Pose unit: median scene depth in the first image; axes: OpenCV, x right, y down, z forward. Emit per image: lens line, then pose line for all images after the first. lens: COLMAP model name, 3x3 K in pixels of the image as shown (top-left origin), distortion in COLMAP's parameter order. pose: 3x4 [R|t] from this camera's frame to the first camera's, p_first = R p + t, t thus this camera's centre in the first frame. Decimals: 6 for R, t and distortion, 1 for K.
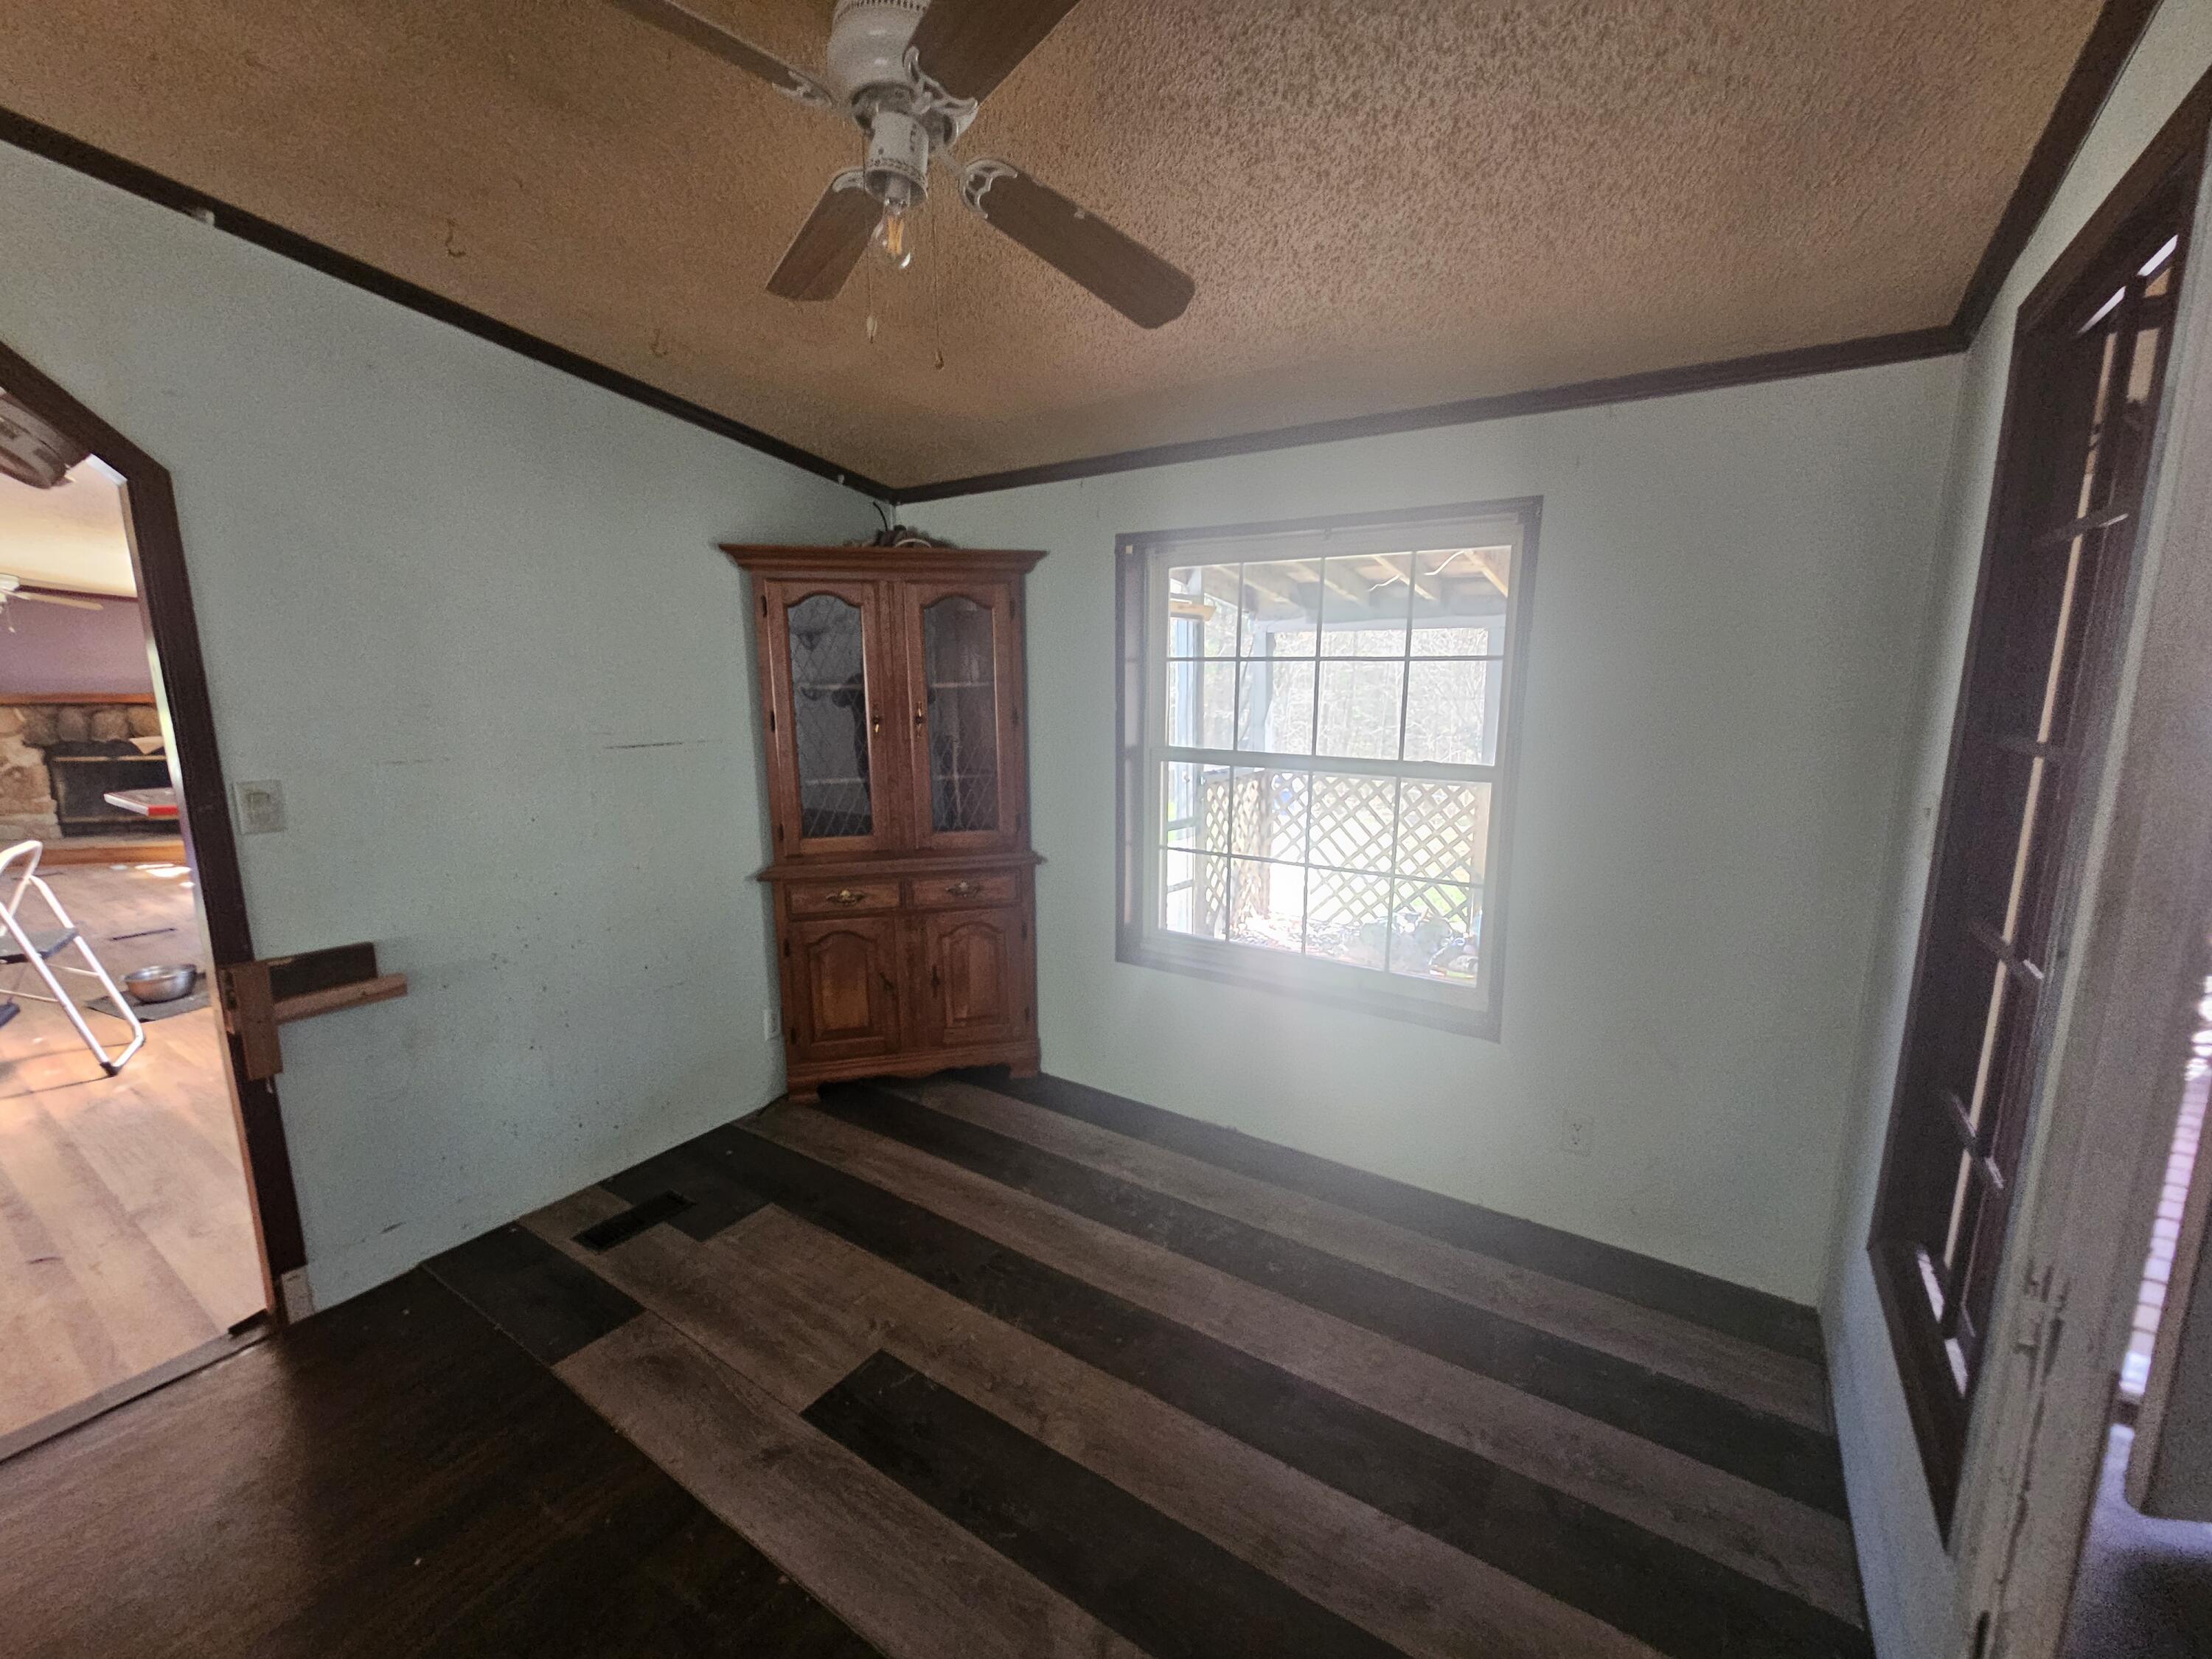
lens RADIAL K [[908.6, 0, 1096.3], [0, 908.6, 837.3], [0, 0, 1]] dist [-0.002892, 0.003713]
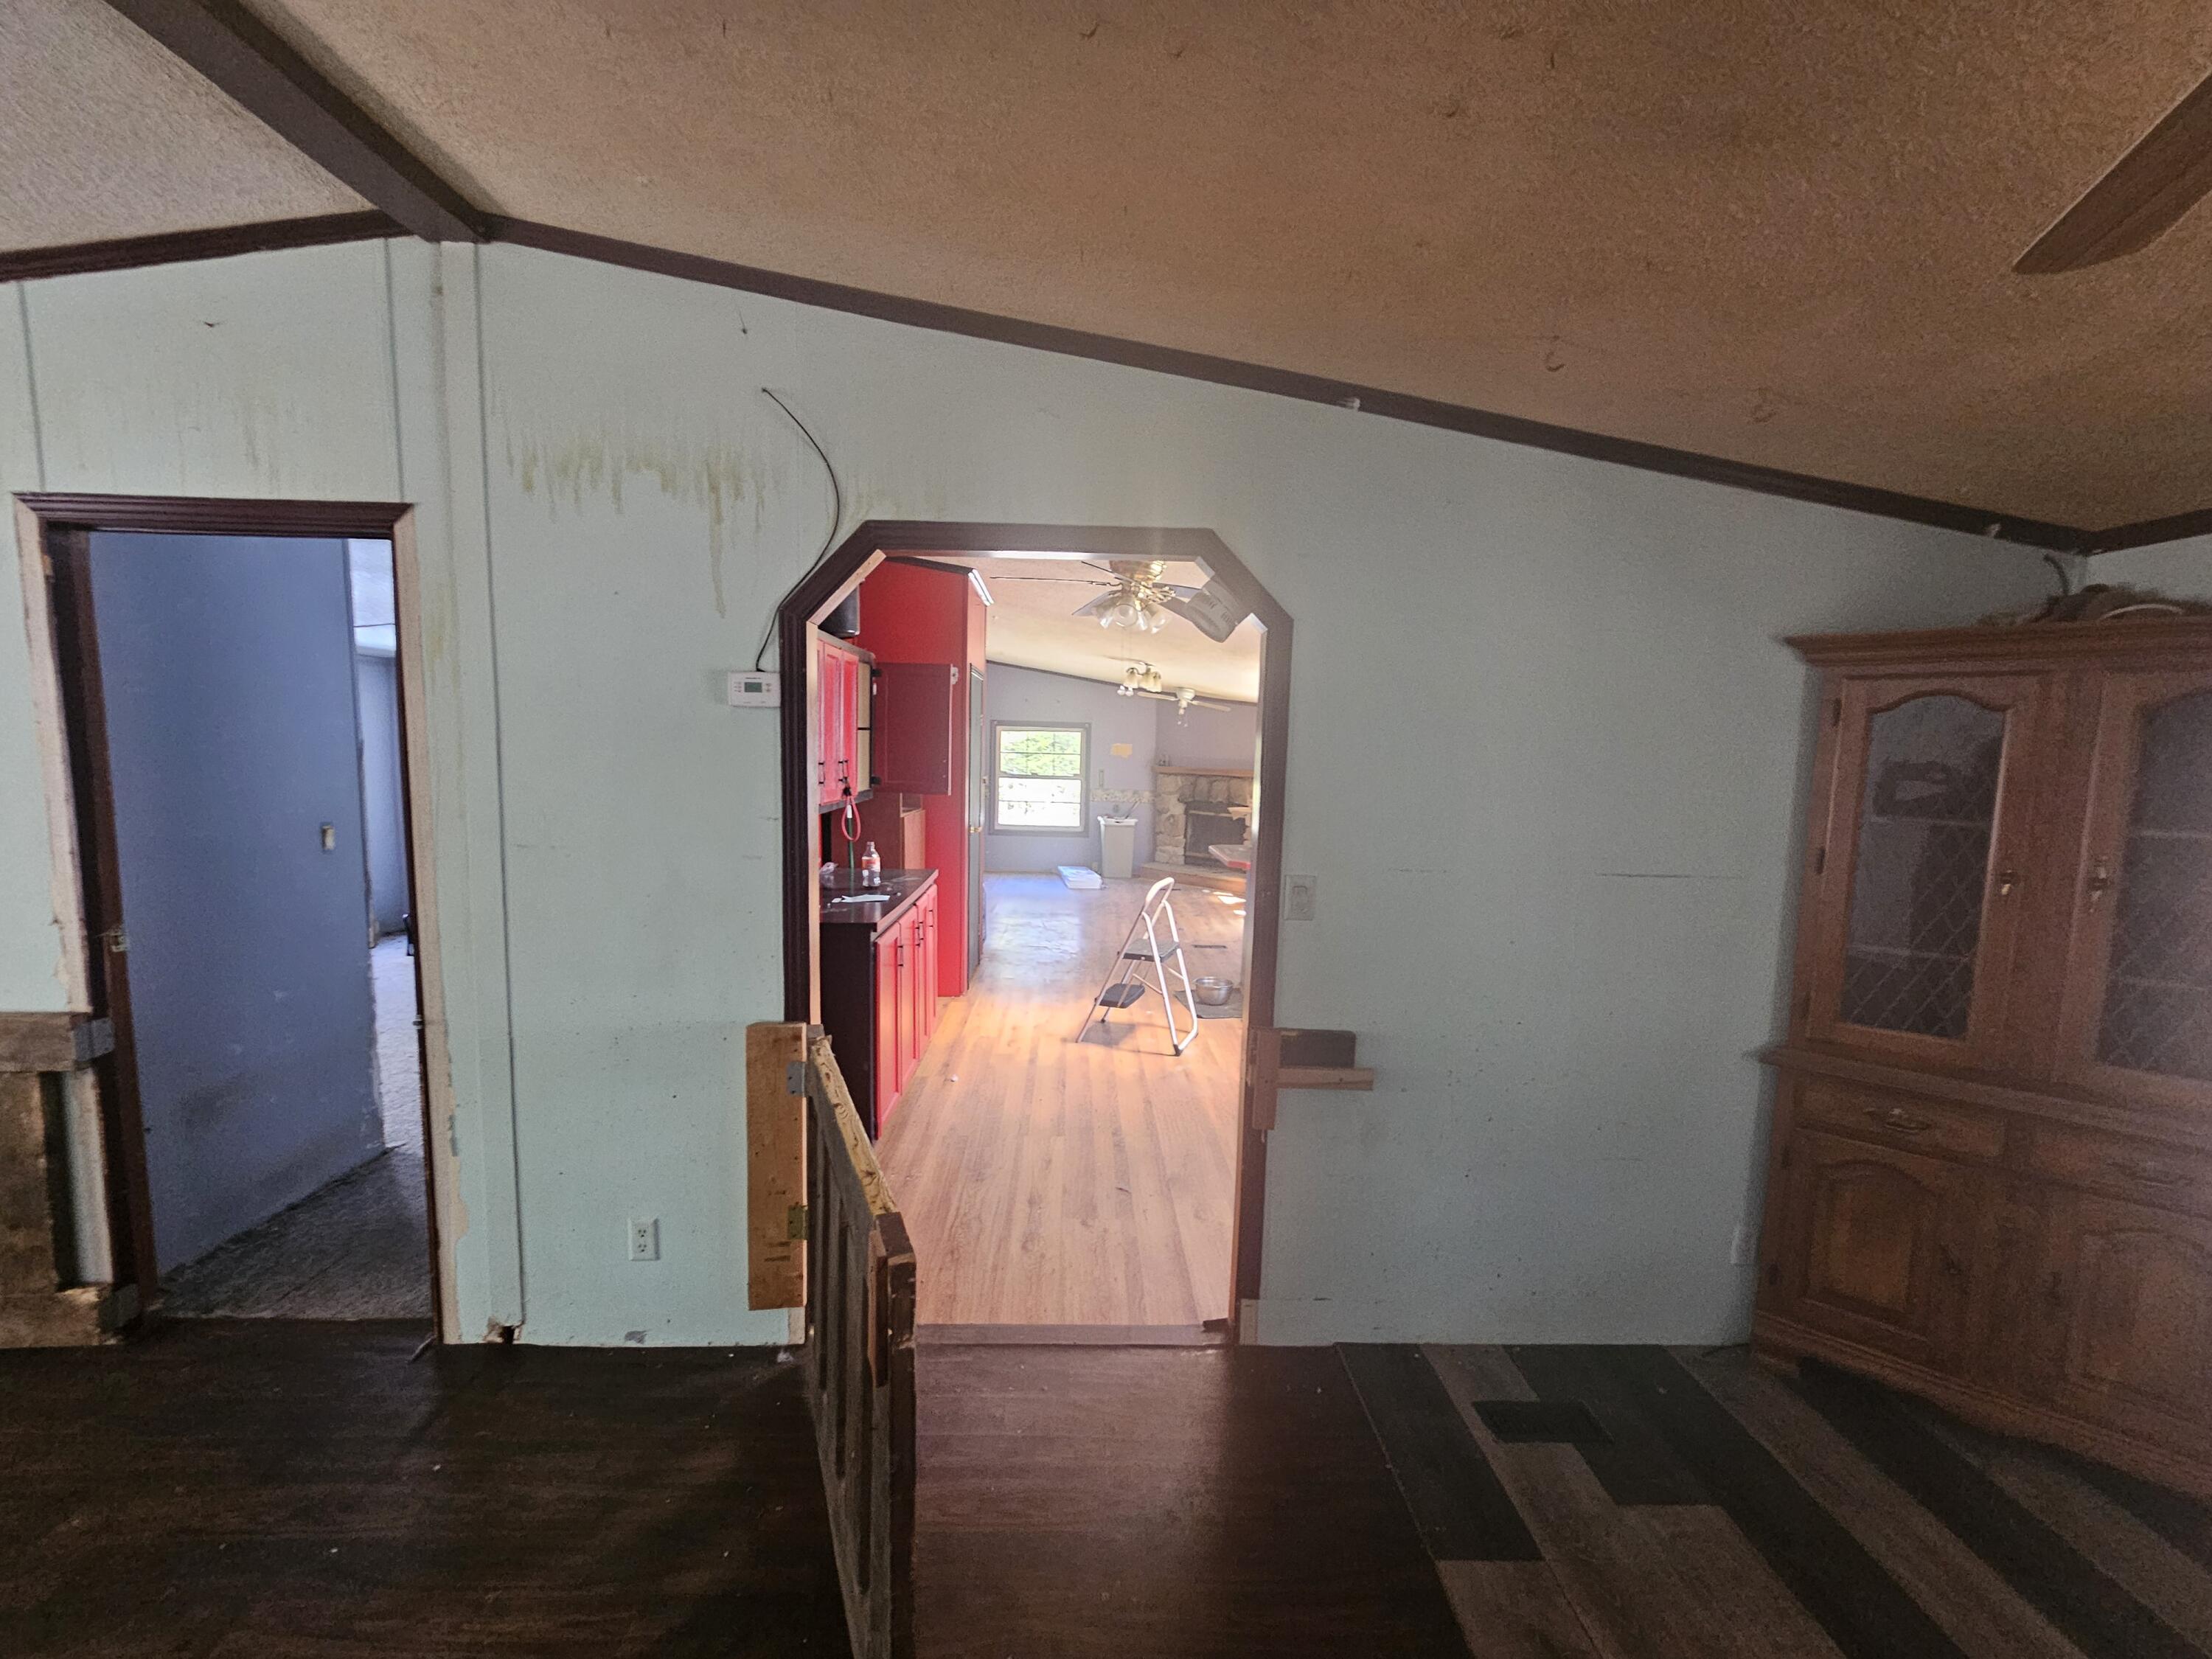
lens RADIAL K [[913.7, 0, 1101.3], [0, 913.7, 844.3], [0, 0, 1]] dist [-0.001437, 0.000588]
pose [[0.581271, 0.106056, -0.806769, -0.088127], [-0.173462, 0.984830, 0.004485, -0.038920], [0.795006, 0.137337, 0.590850, 0.067208]]
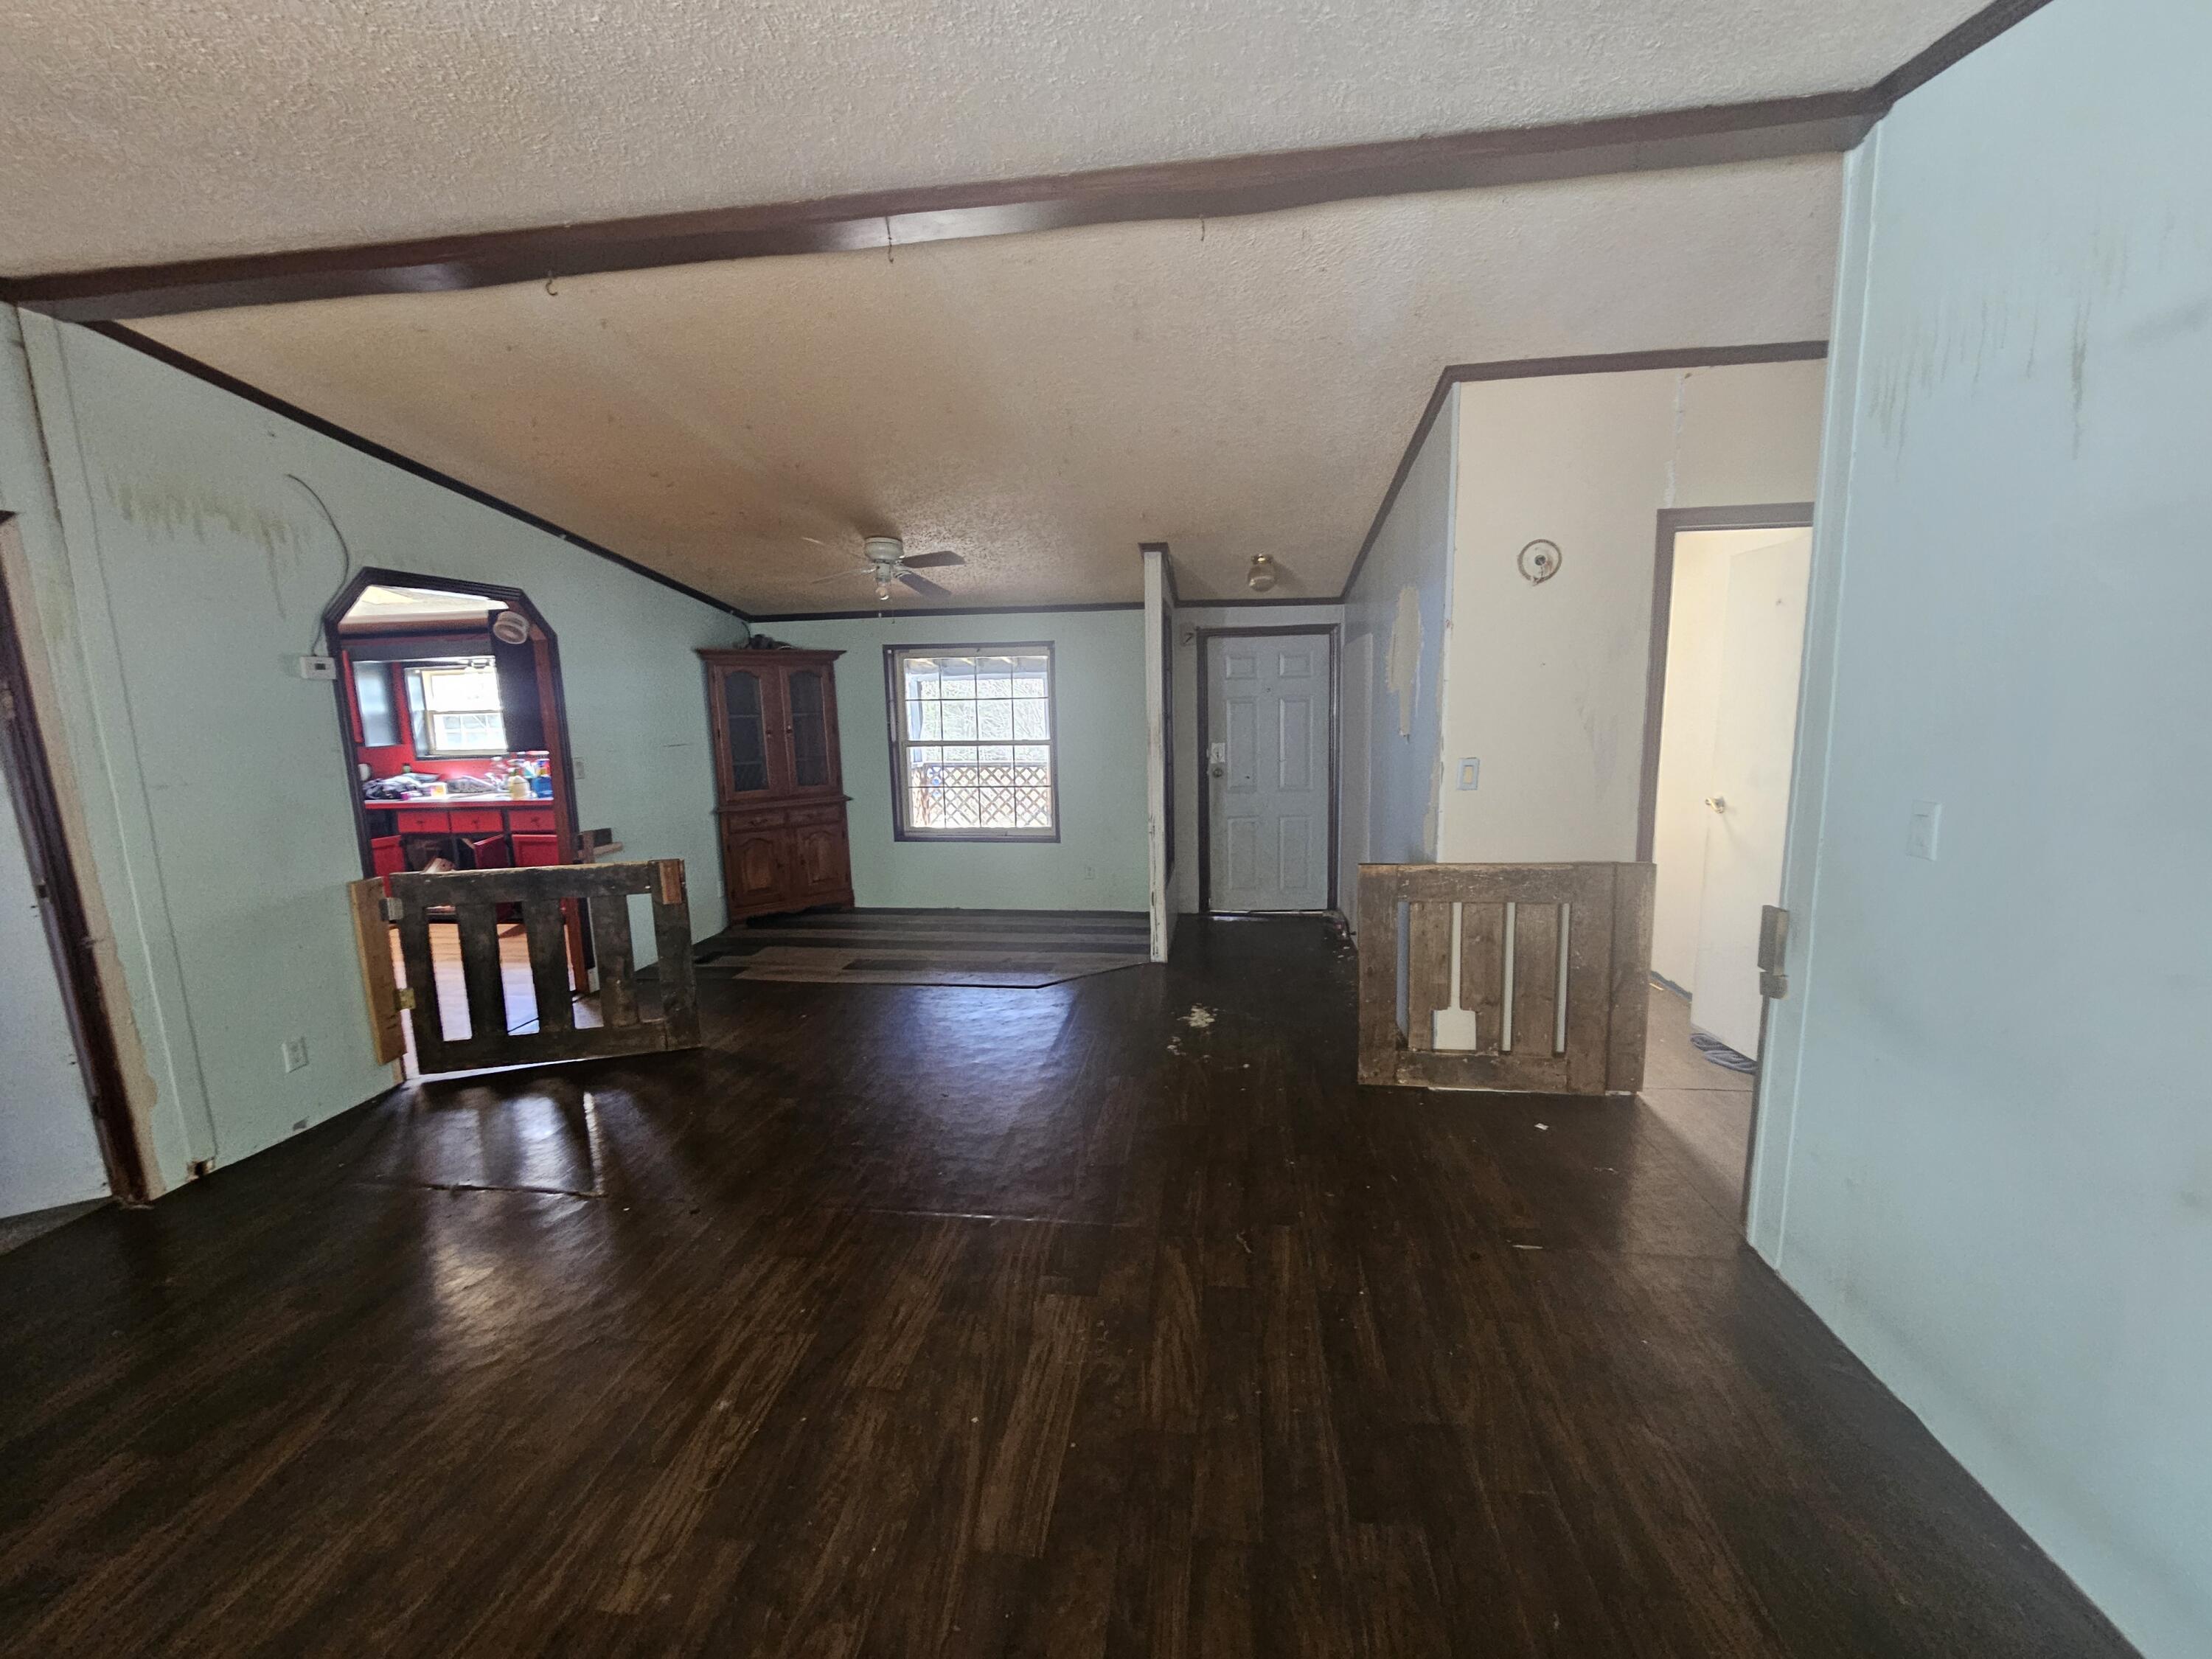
lens RADIAL K [[907.9, 0, 1096.0], [0, 907.9, 840.7], [0, 0, 1]] dist [-0.001262, -0.000292]
pose [[0.899557, -0.084582, 0.428537, -0.469619], [0.099182, 0.994999, -0.011809, 0.208243], [-0.425395, 0.053126, 0.903447, -1.131618]]
